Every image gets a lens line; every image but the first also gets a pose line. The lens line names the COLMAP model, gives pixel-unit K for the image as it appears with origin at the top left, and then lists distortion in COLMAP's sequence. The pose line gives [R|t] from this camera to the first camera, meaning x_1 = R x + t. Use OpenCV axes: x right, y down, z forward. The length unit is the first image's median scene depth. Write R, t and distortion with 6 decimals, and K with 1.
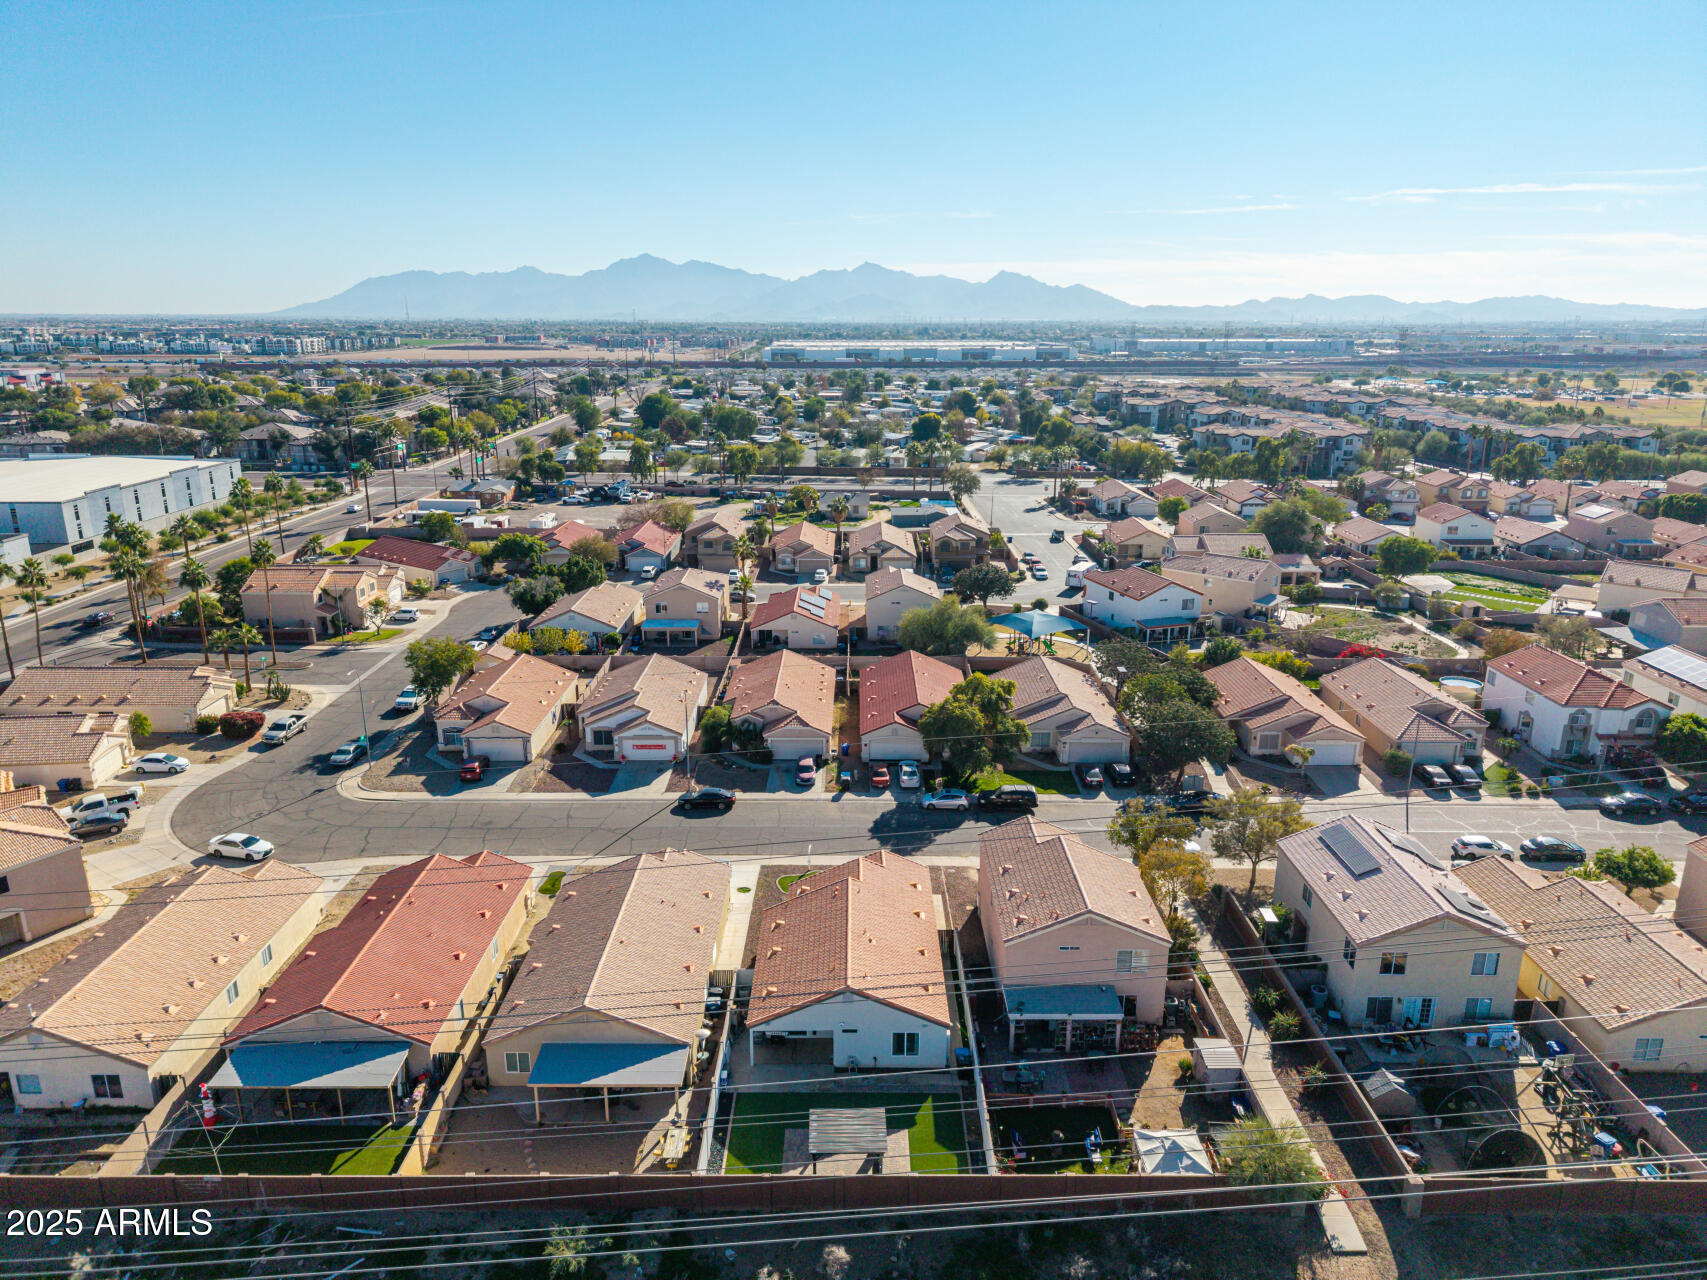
lens RADIAL K [[1138.3, 0, 846.1], [0, 1138.3, 650.6], [0, 0, 1]] dist [0.028161, -0.023568]
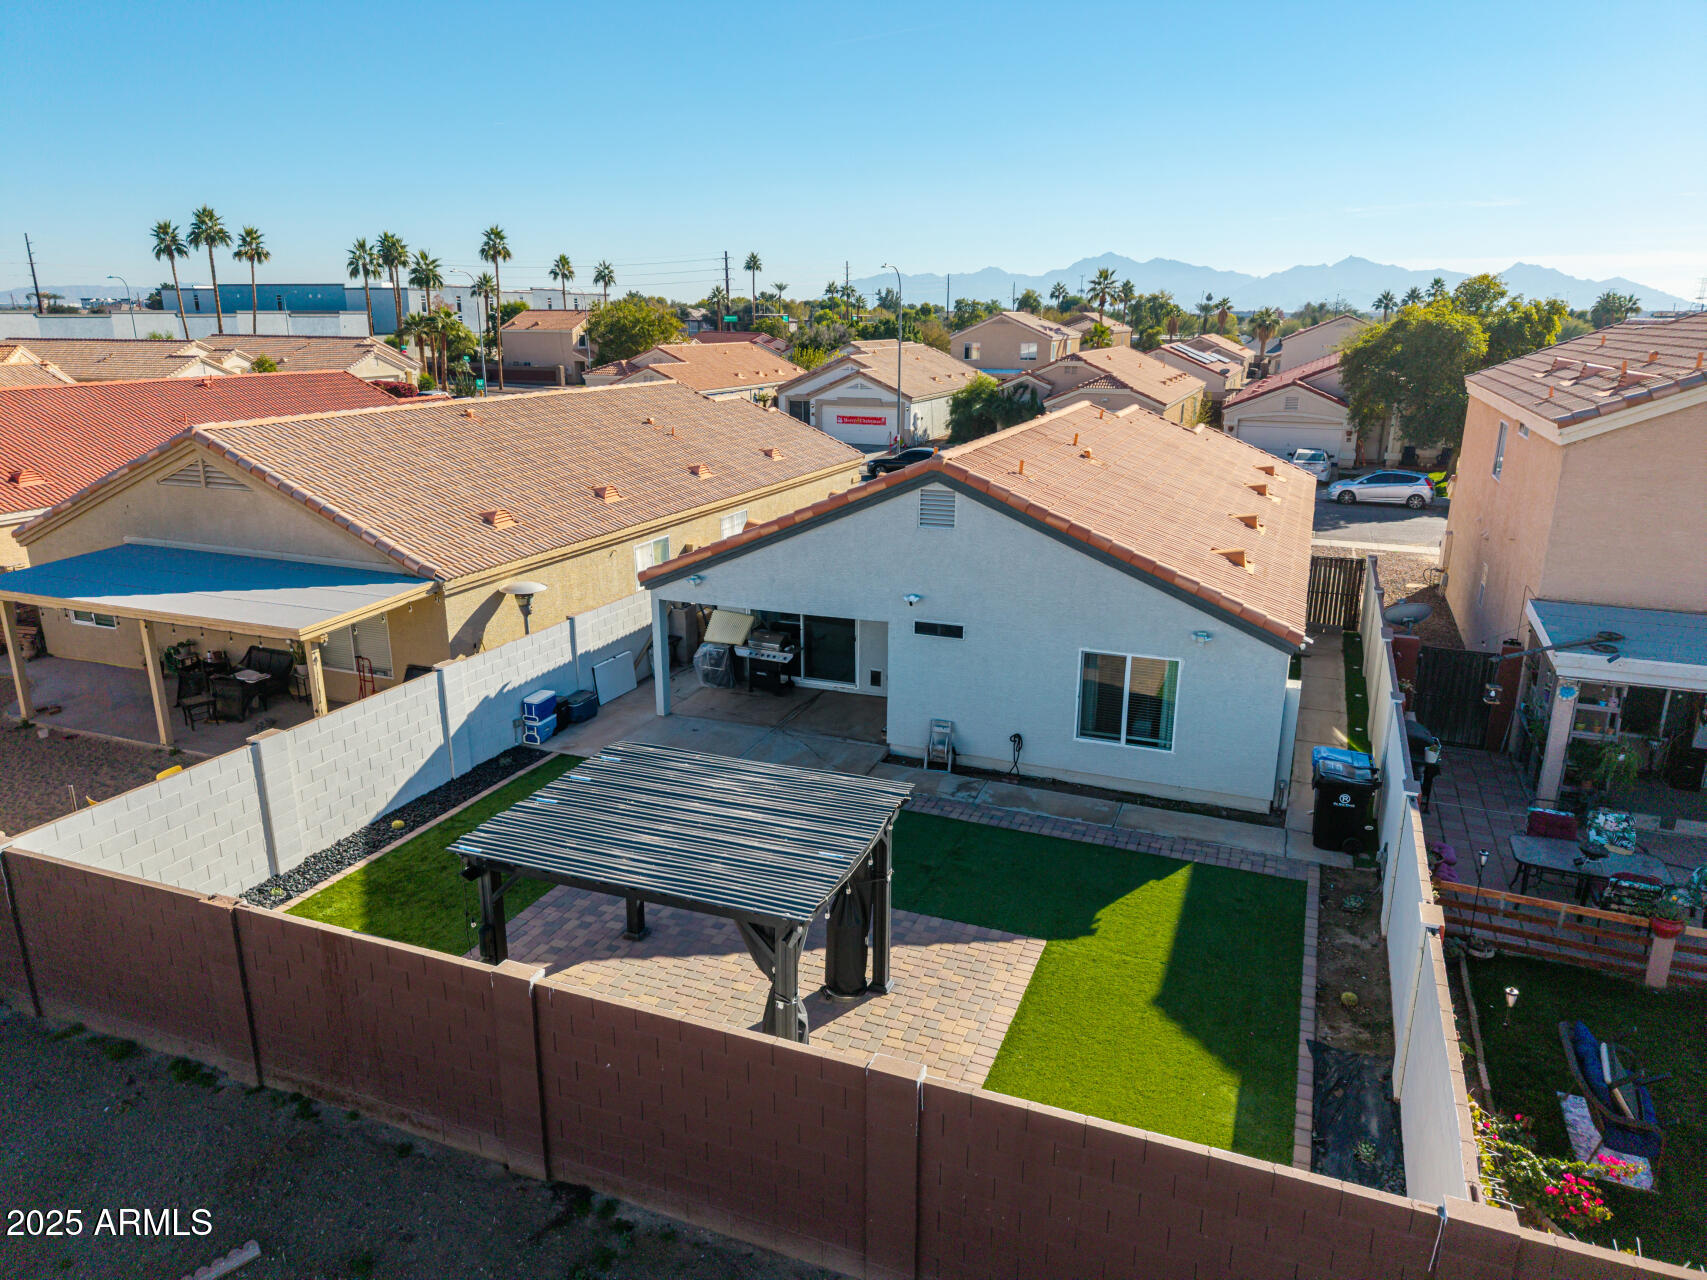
lens RADIAL K [[1138.3, 0, 850.2], [0, 1138.3, 640.8], [0, 0, 1]] dist [0.028161, -0.023568]
pose [[0.929880, 0.107051, -0.351942, 0.086056], [-0.110716, 0.993804, 0.009760, 0.333532], [0.350806, 0.029890, 0.935971, 0.708499]]
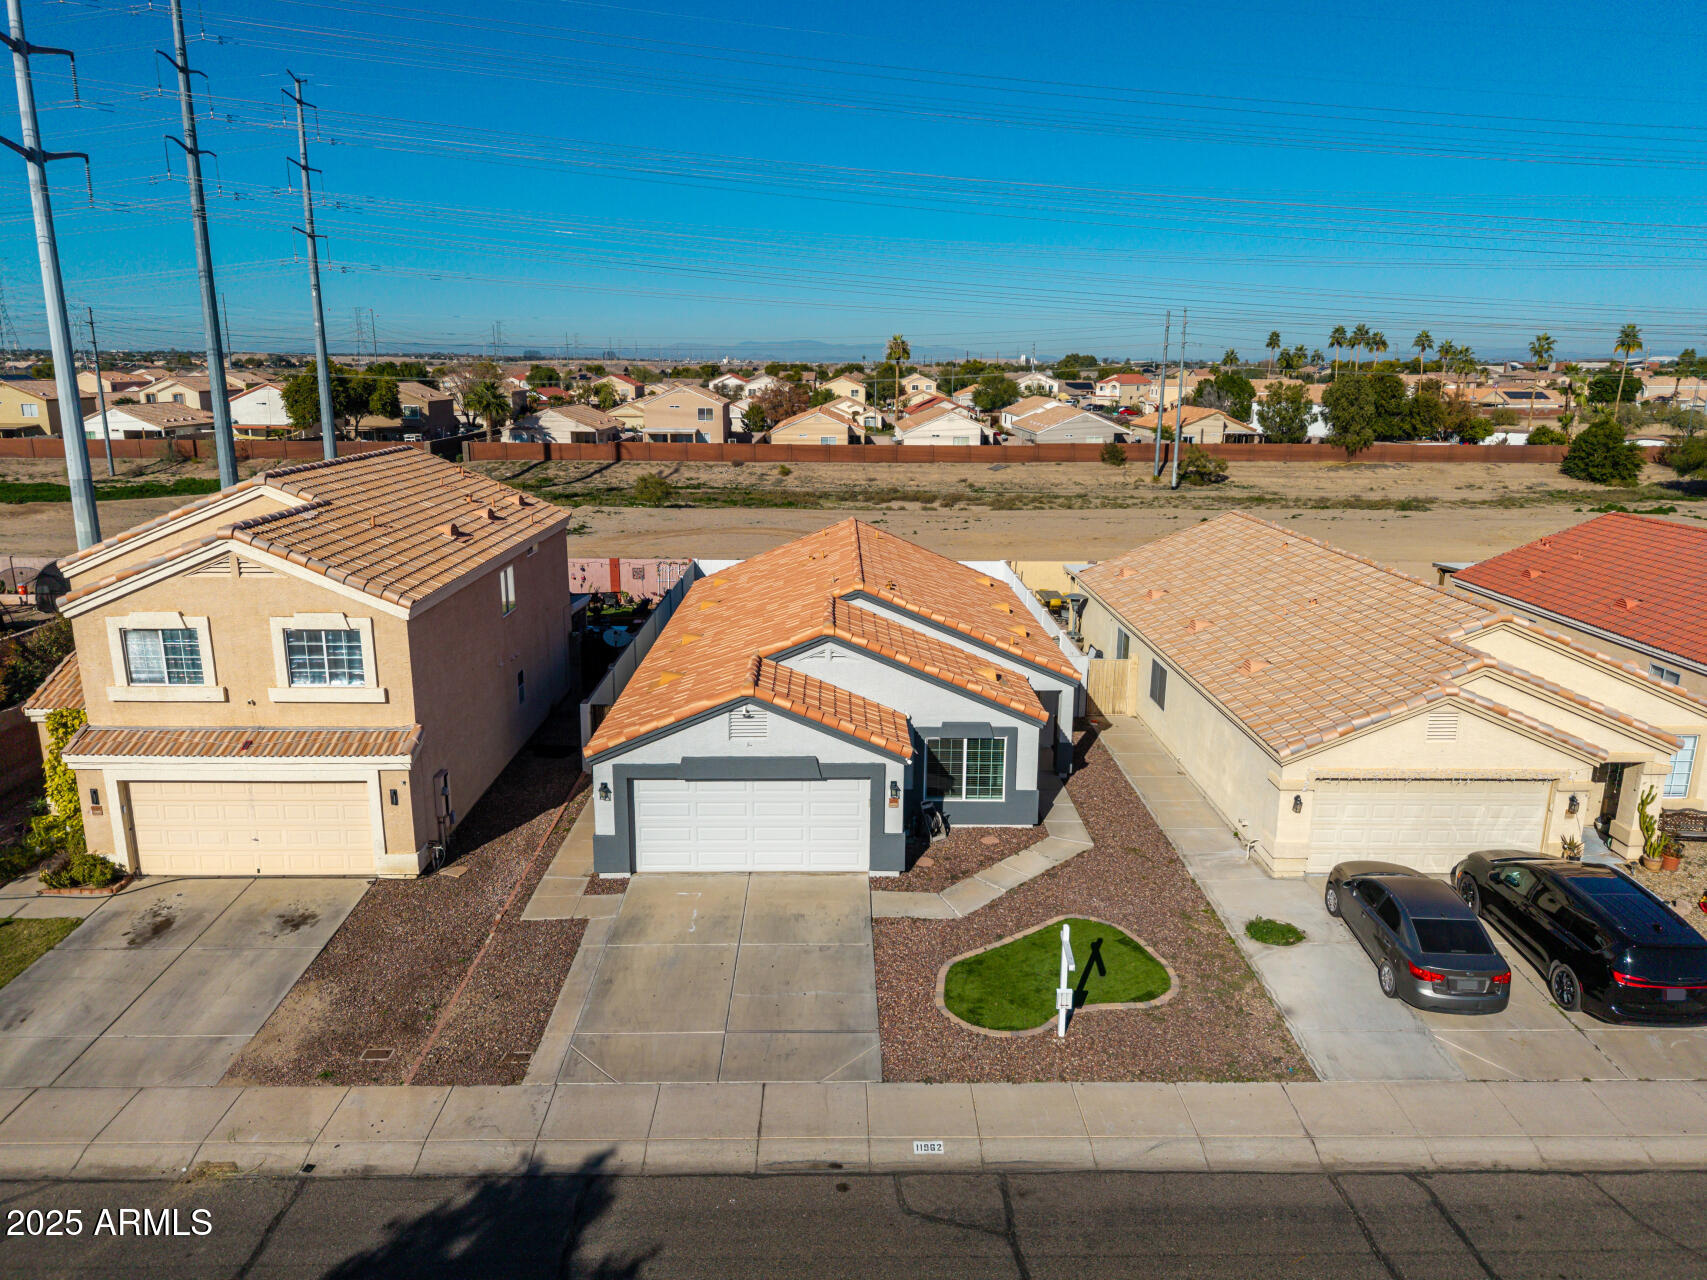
lens RADIAL K [[1138.3, 0, 852.1], [0, 1138.3, 650.5], [0, 0, 1]] dist [0.028161, -0.023568]
pose [[-0.999721, 0.002629, -0.023457, 0.015873], [-0.009687, 0.860526, 0.509314, 0.032152], [0.021525, 0.509399, -0.860261, 1.556261]]
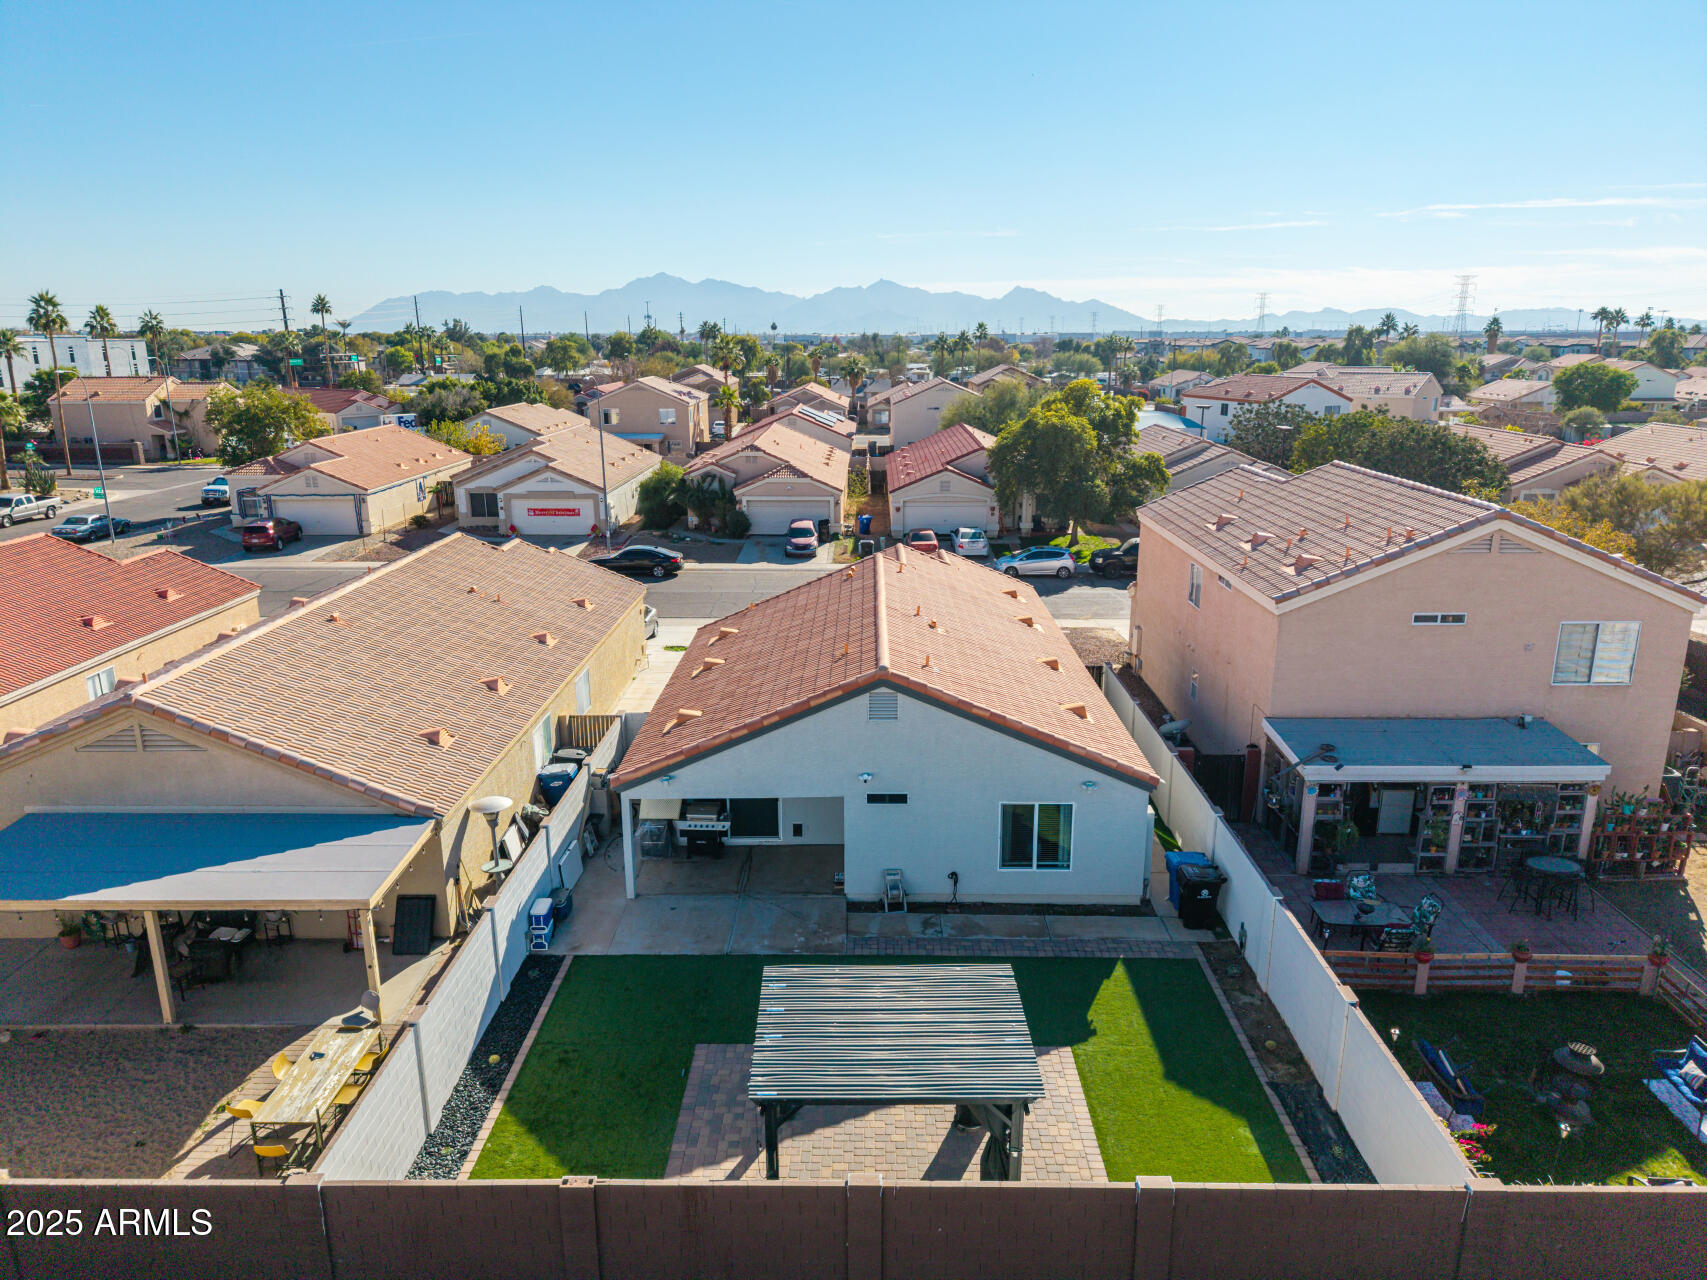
lens RADIAL K [[1138.3, 0, 850.2], [0, 1138.3, 641.4], [0, 0, 1]] dist [0.028161, -0.023568]
pose [[0.999955, 0.000004, -0.009486, -0.005343], [-0.000239, 0.999694, -0.024752, 0.288612], [0.009483, 0.024753, 0.999649, 0.621484]]
